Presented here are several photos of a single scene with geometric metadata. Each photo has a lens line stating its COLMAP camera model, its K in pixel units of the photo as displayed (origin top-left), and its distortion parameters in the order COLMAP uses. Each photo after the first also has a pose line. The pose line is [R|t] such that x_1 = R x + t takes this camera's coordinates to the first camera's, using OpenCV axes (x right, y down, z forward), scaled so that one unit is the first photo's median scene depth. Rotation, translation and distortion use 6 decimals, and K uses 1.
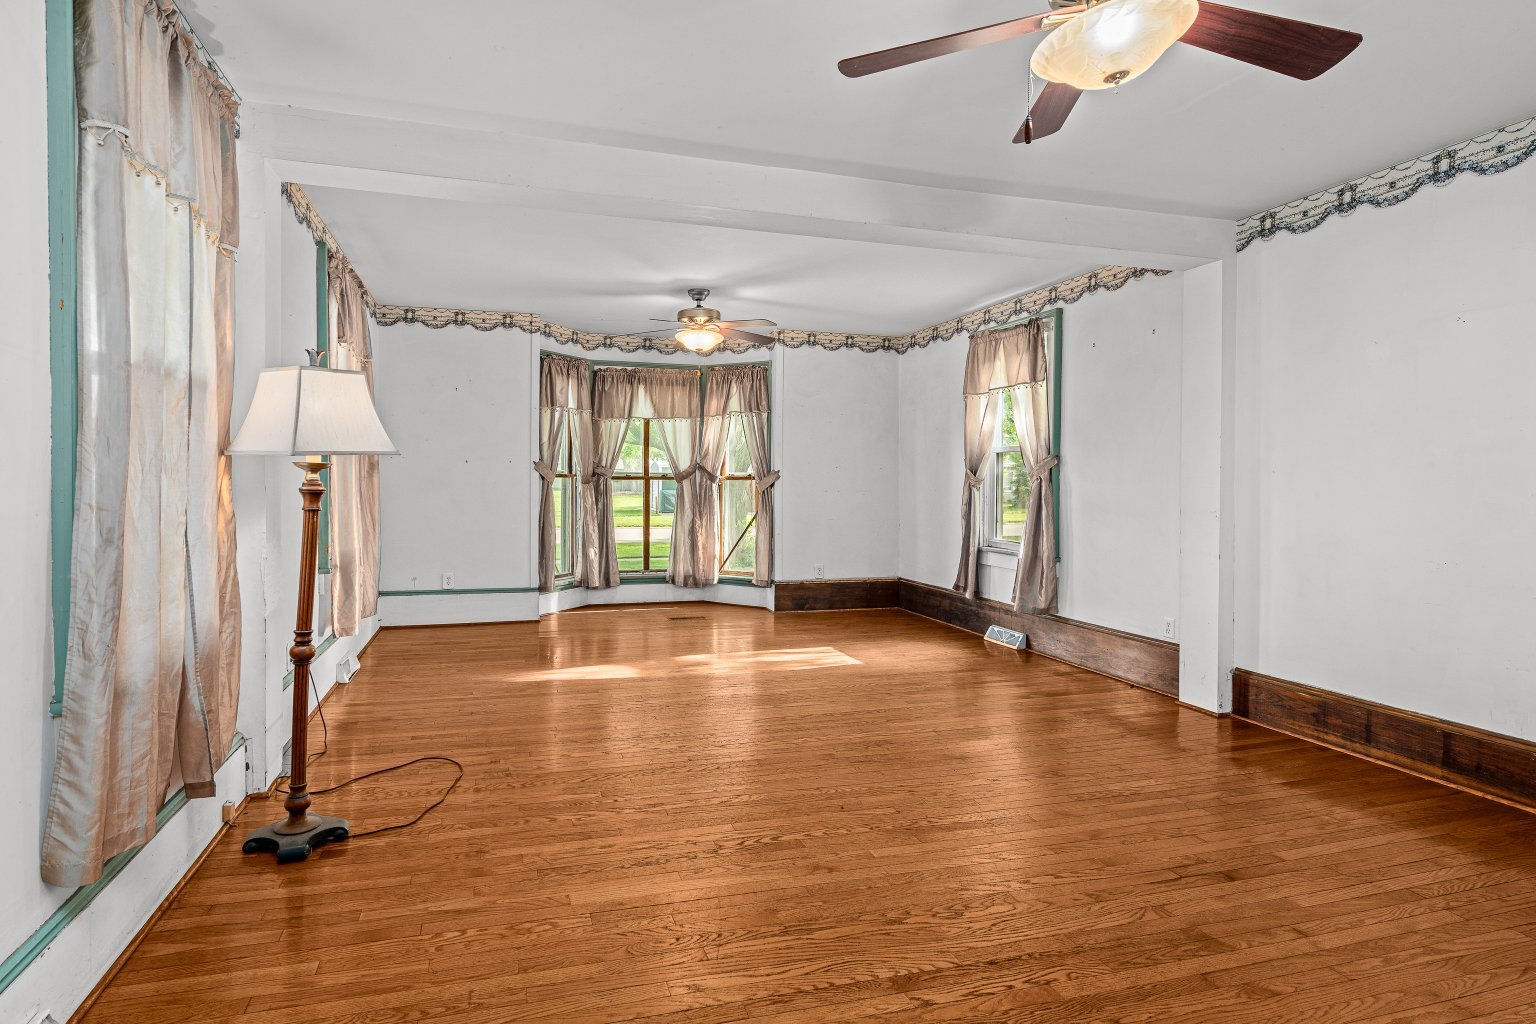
lens RADIAL K [[755.5, 0, 765.2], [0, 755.5, 497.5], [0, 0, 1]] dist [0.002093, 0.000474]
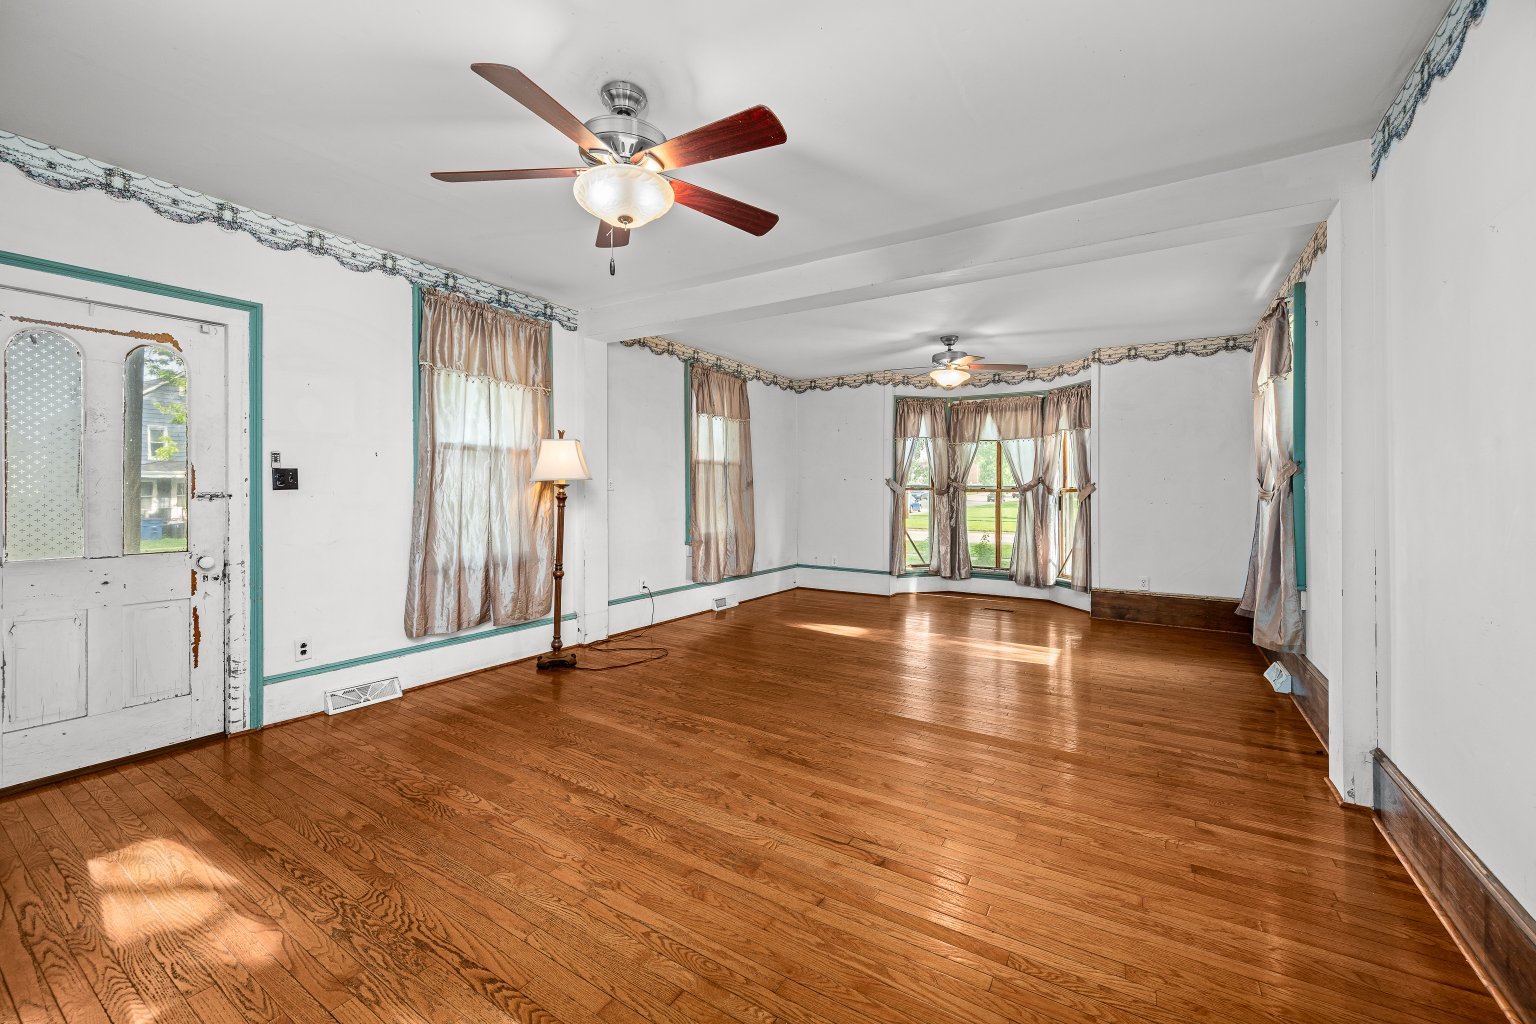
lens RADIAL K [[611.1, 0, 766.6], [0, 611.1, 501.2], [0, 0, 1]] dist [0.000263, 0.001027]
pose [[0.678725, 0.007802, -0.734351, 0.330655], [-0.014807, 0.999886, -0.003063, -0.000555], [0.734243, 0.012952, 0.678763, 0.084937]]
